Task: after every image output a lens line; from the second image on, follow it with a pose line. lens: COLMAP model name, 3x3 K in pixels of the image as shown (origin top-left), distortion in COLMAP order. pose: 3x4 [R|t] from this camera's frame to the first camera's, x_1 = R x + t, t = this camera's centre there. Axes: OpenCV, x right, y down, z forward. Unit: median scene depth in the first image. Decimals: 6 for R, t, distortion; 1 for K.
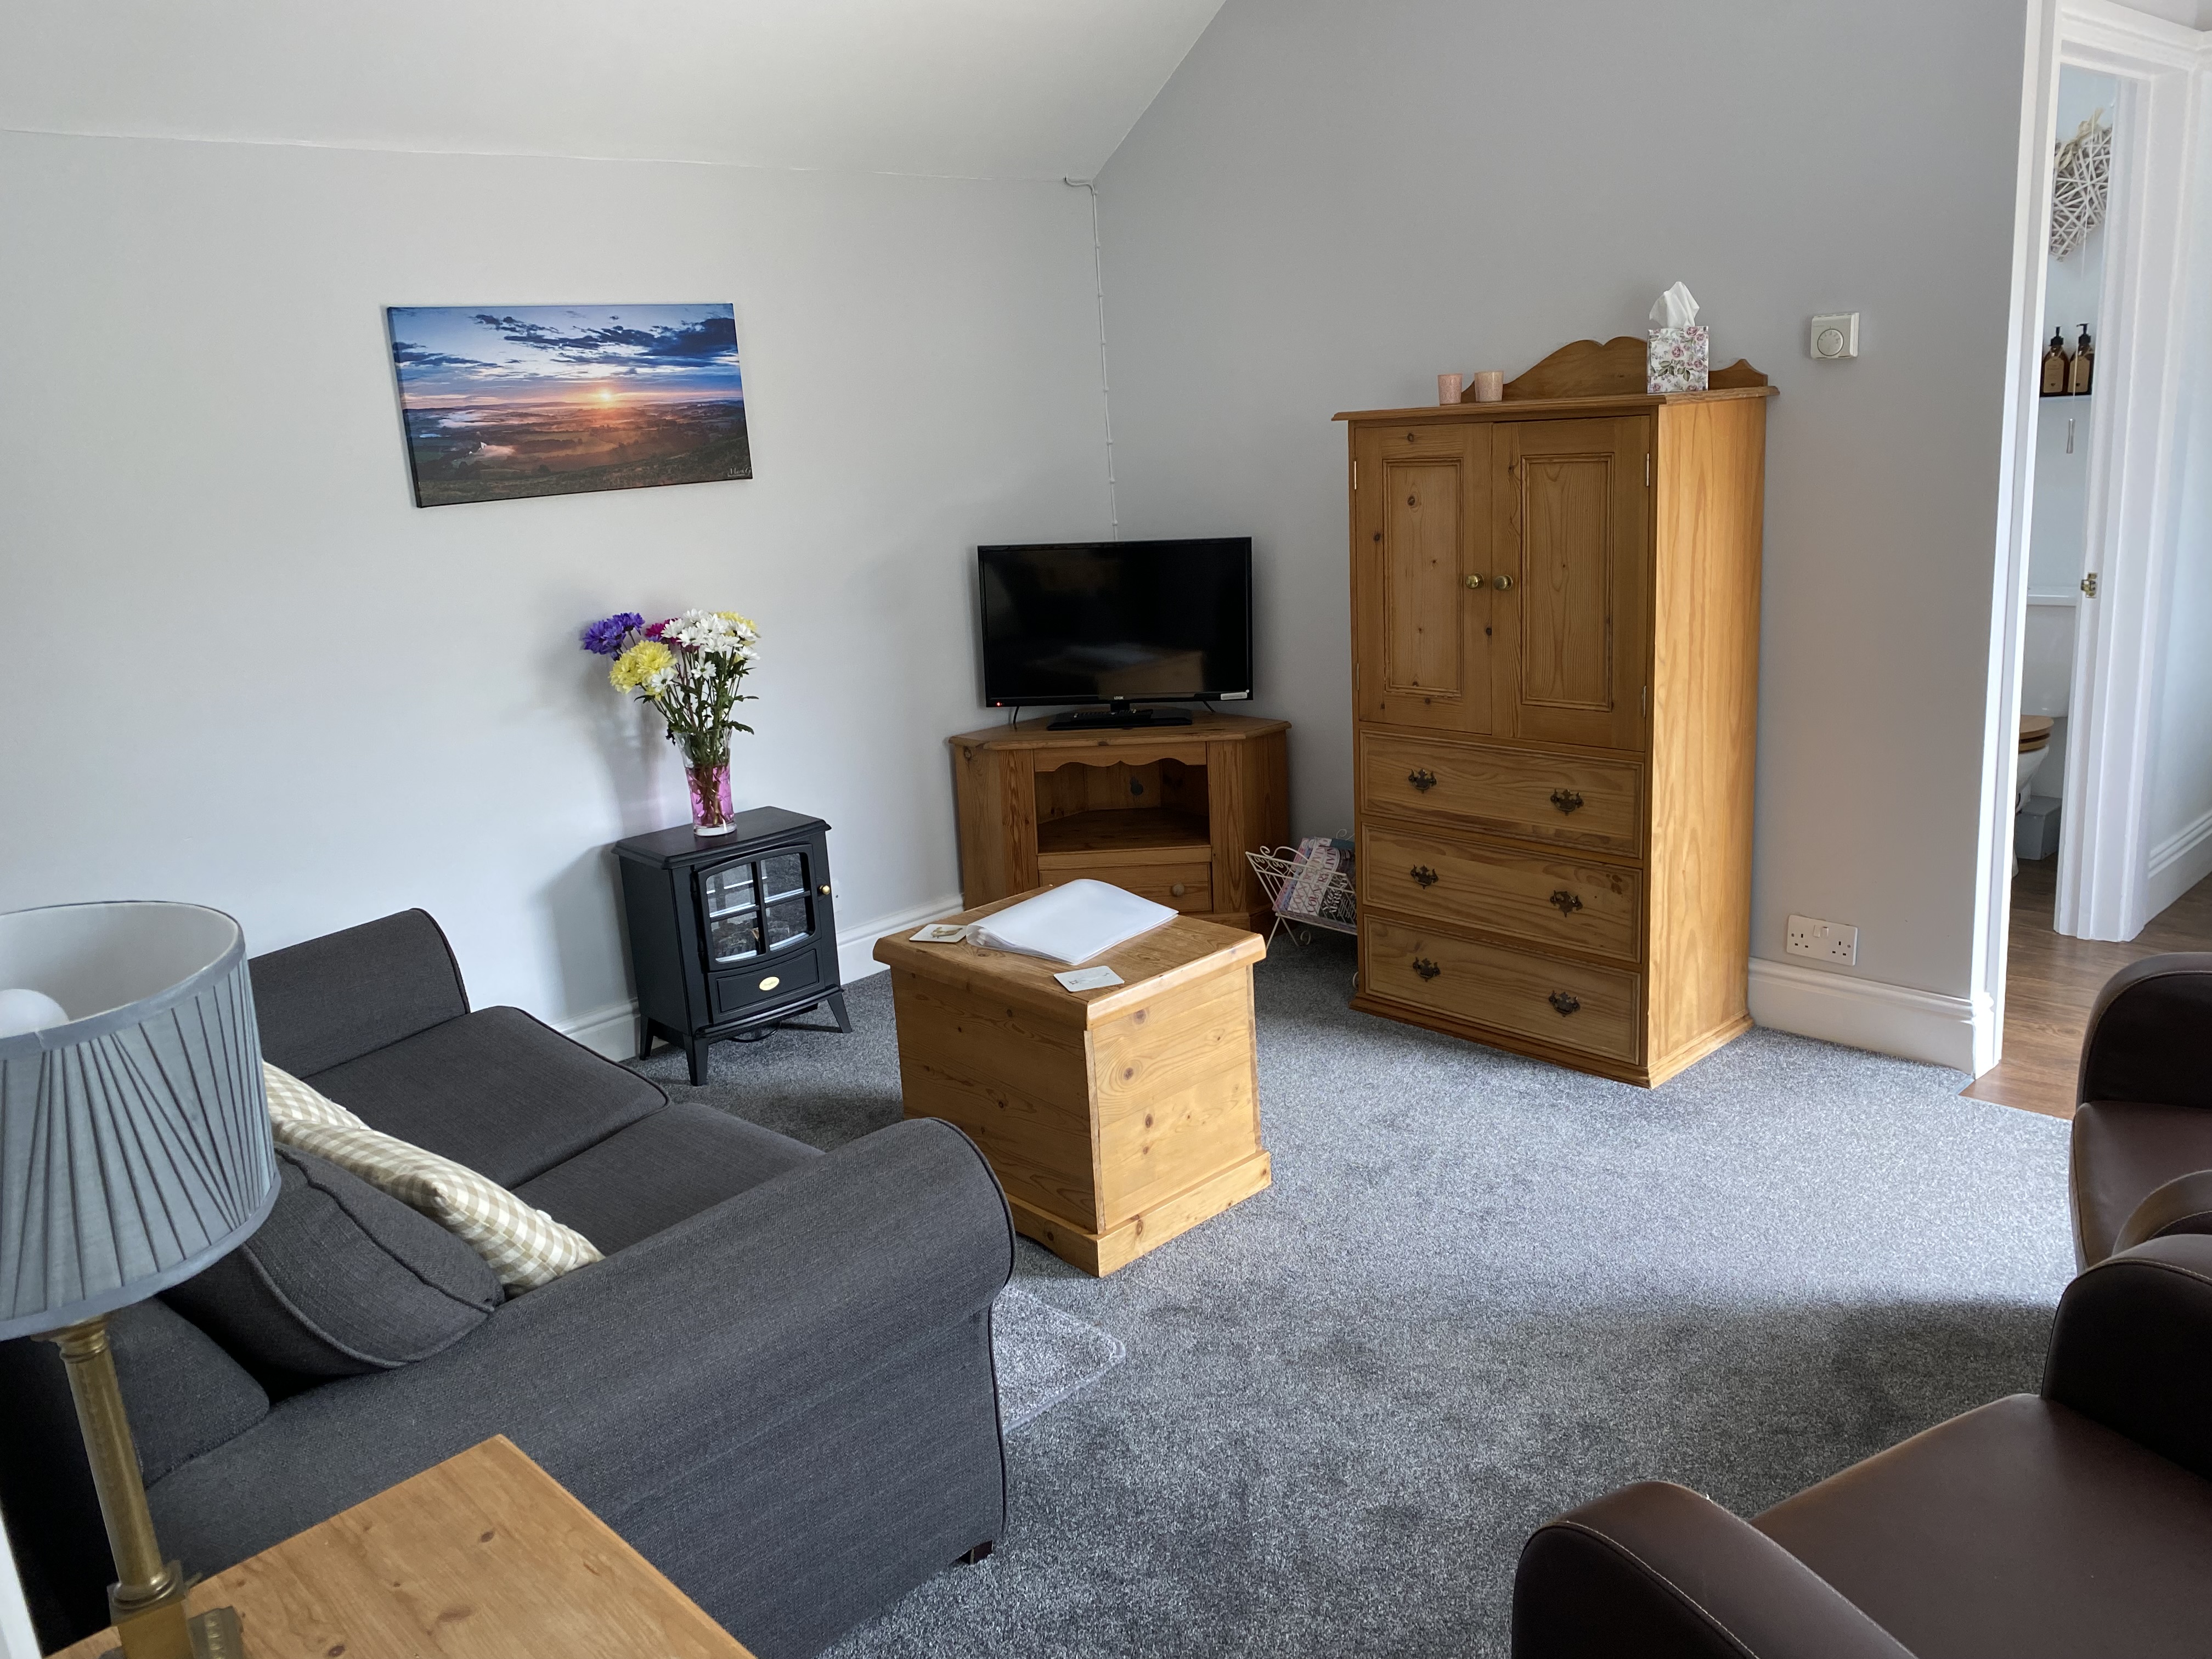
lens RADIAL K [[1701.5, 0, 1101.0], [0, 1701.5, 818.2], [0, 0, 1]] dist [0.034433, 0.004200]
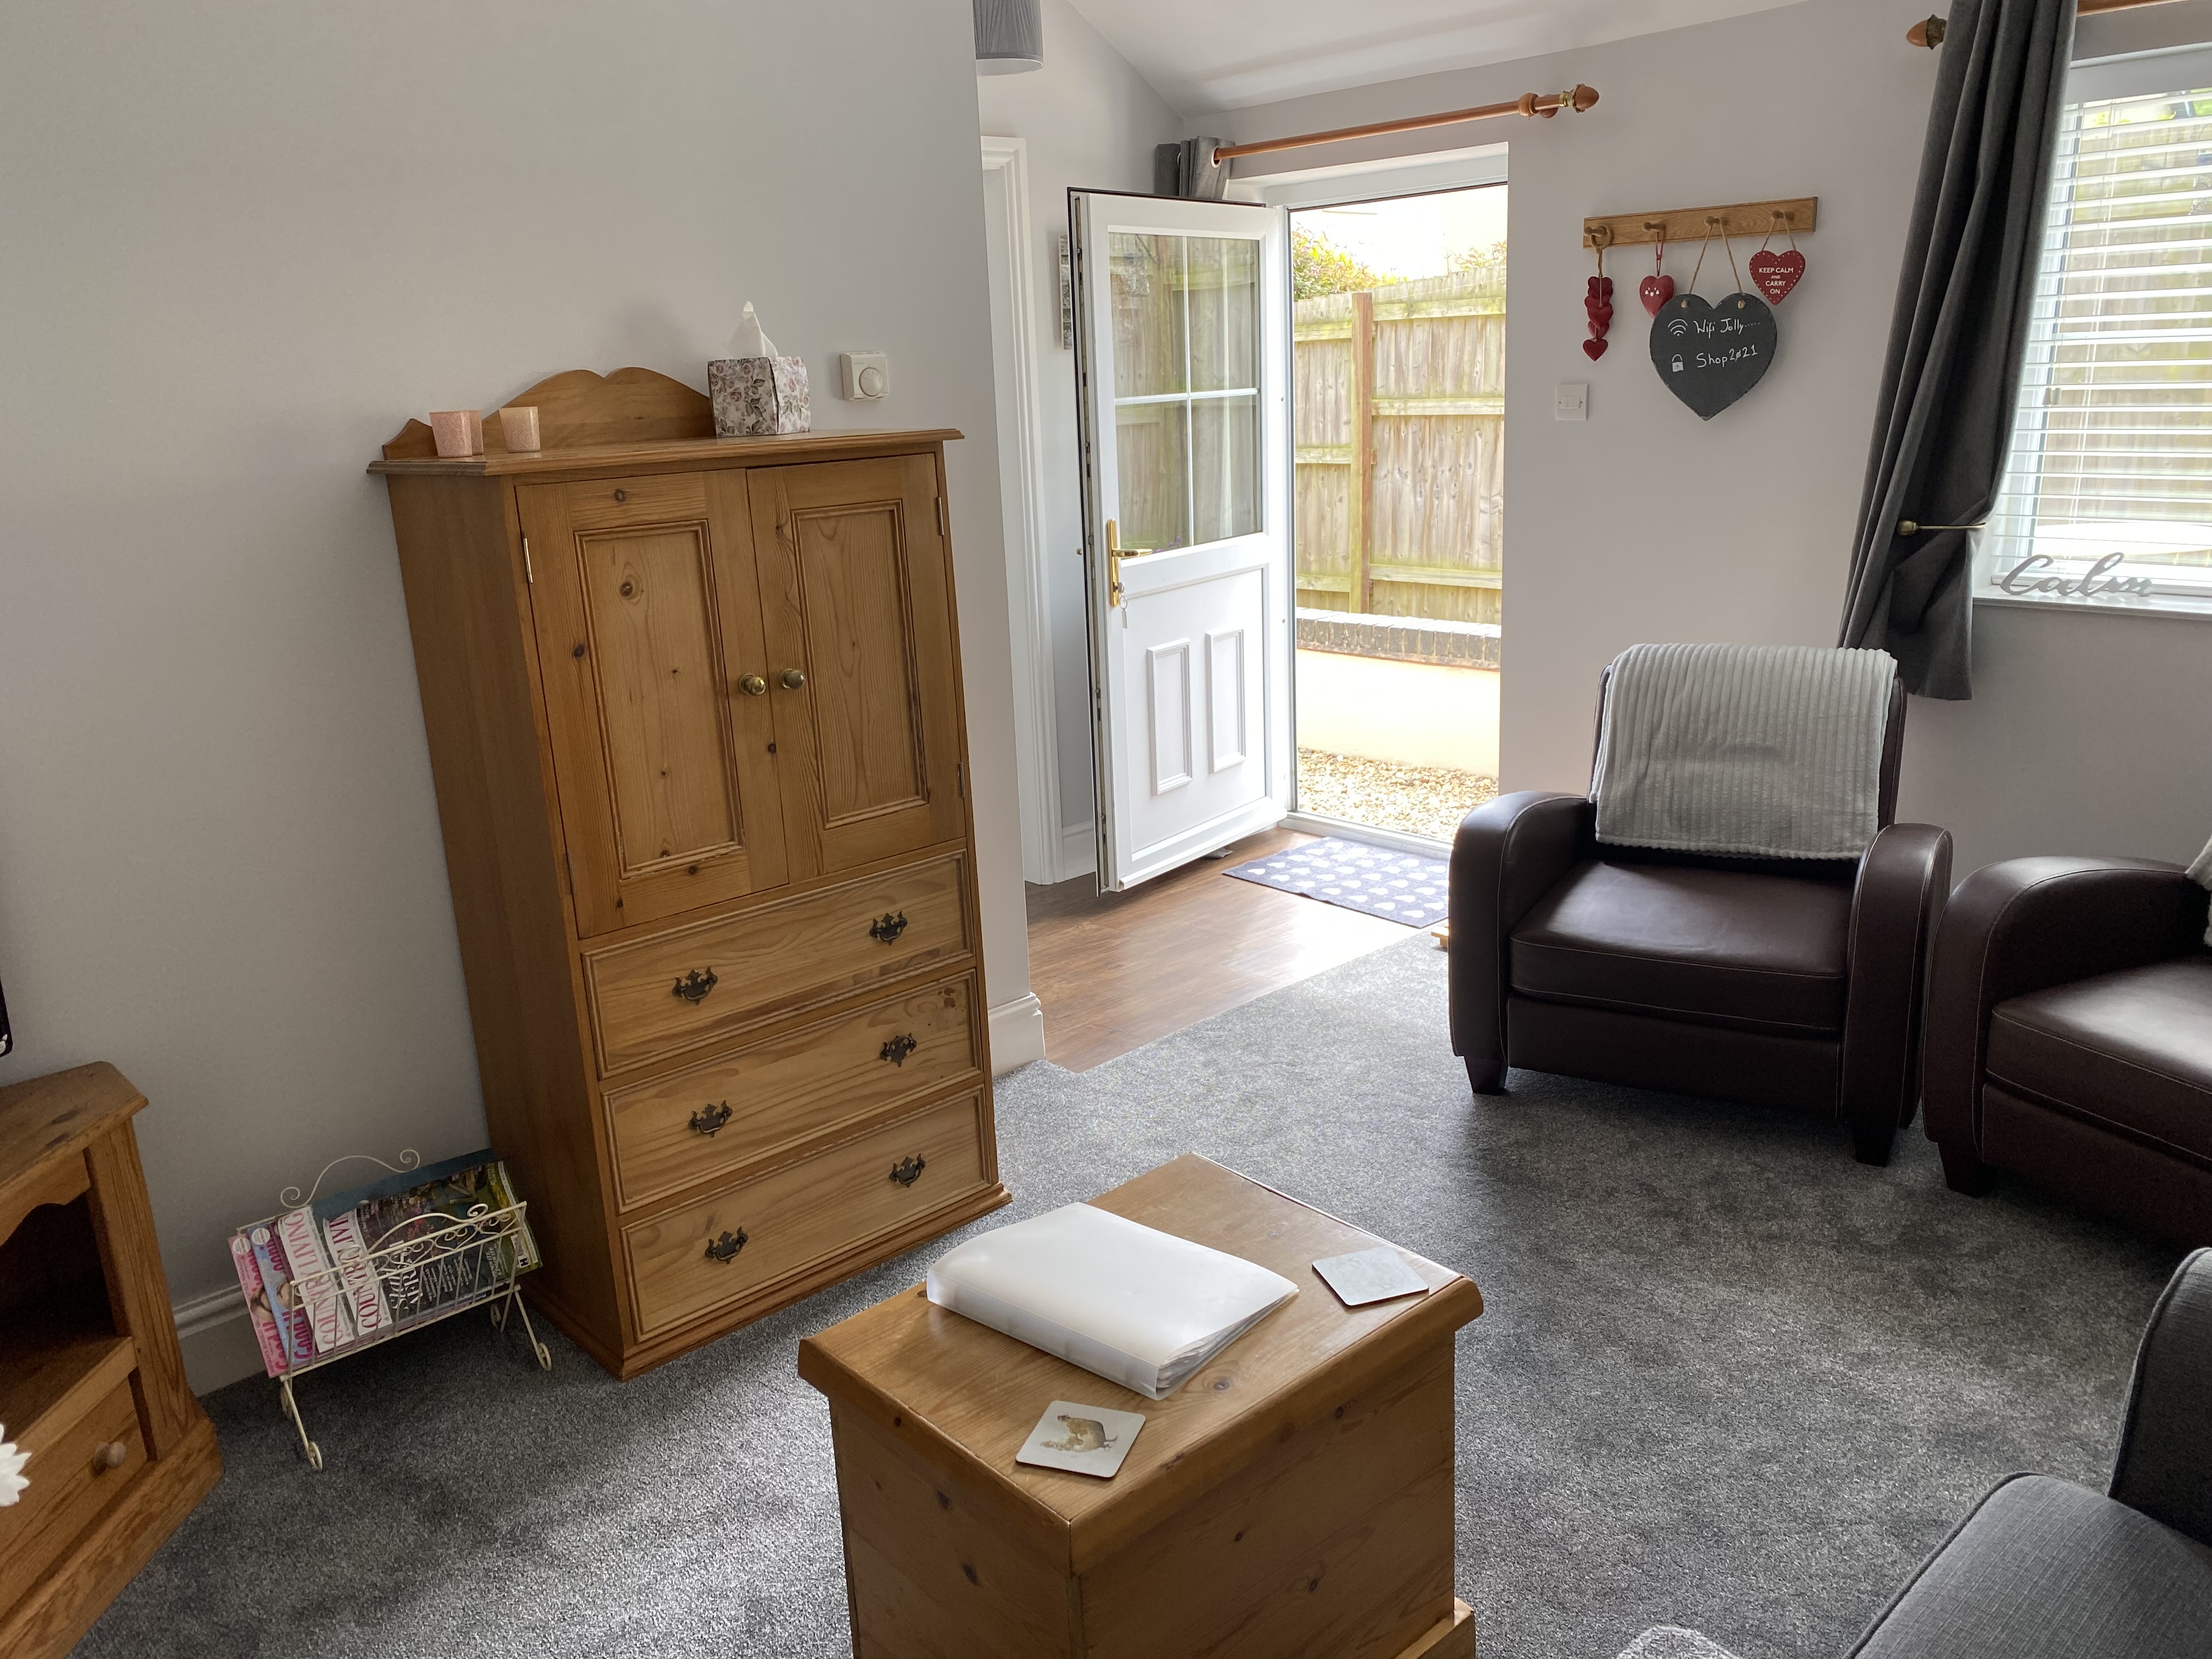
lens RADIAL K [[1701.5, 0, 1105.6], [0, 1701.5, 793.0], [0, 0, 1]] dist [0.034433, 0.004200]
pose [[0.014832, -0.185736, 0.982488, -0.493146], [0.278361, 0.944518, 0.174356, -0.177389], [-0.960362, 0.270900, 0.065710, 0.807659]]
